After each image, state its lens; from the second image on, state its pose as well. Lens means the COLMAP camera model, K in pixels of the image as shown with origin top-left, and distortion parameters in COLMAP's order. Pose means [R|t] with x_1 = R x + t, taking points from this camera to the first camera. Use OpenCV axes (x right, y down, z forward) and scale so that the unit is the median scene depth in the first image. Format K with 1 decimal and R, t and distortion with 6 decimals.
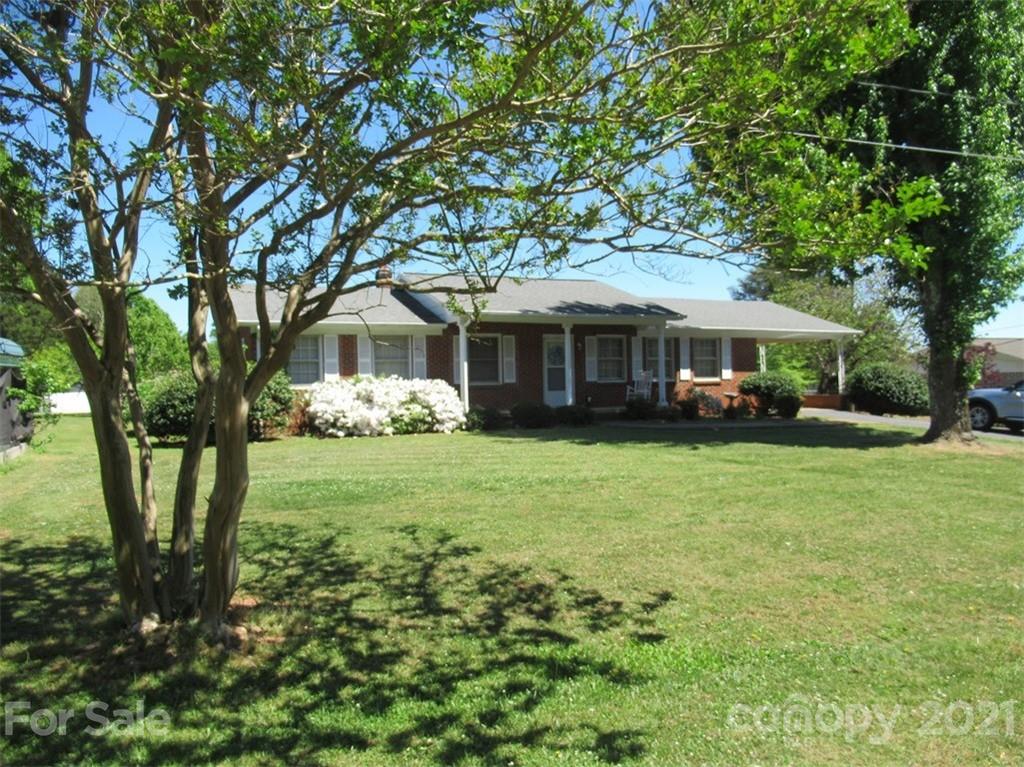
lens RADIAL K [[767.0, 0, 507.3], [0, 767.0, 382.1], [0, 0, 1]] dist [-0.008612, -0.000357]
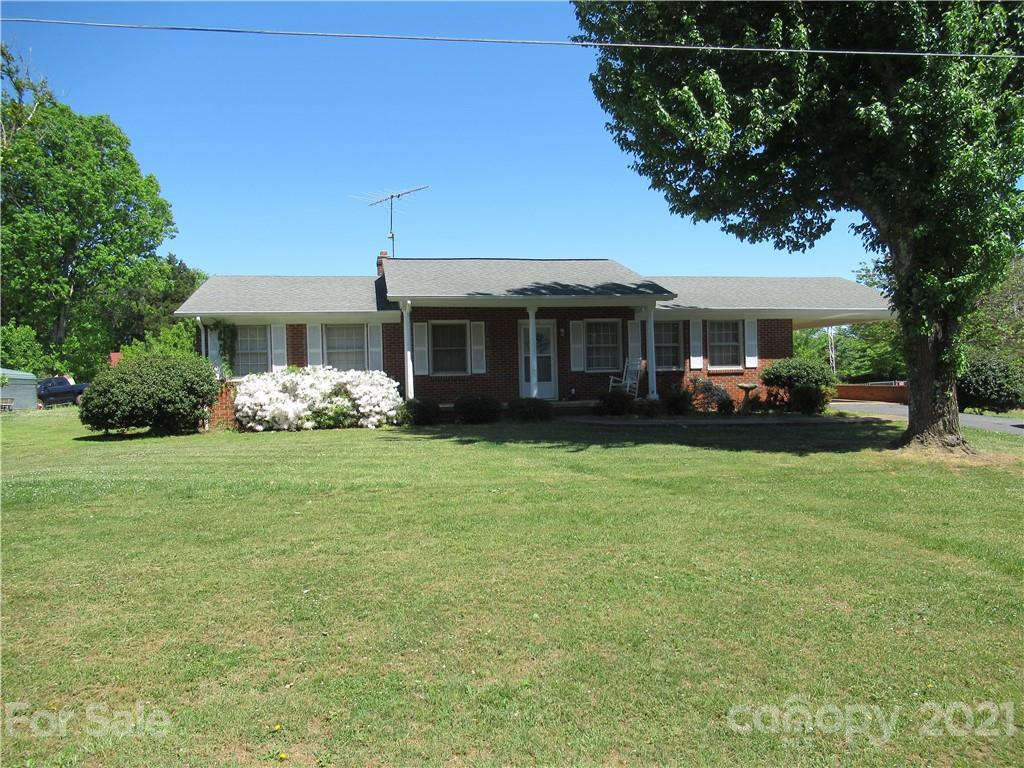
lens RADIAL K [[767.0, 0, 514.6], [0, 767.0, 386.3], [0, 0, 1]] dist [-0.008612, -0.000357]
pose [[0.974484, -0.002133, -0.224447, 0.274058], [0.005824, 0.999858, 0.015782, 0.002321], [0.224382, -0.016686, 0.974358, 0.127721]]
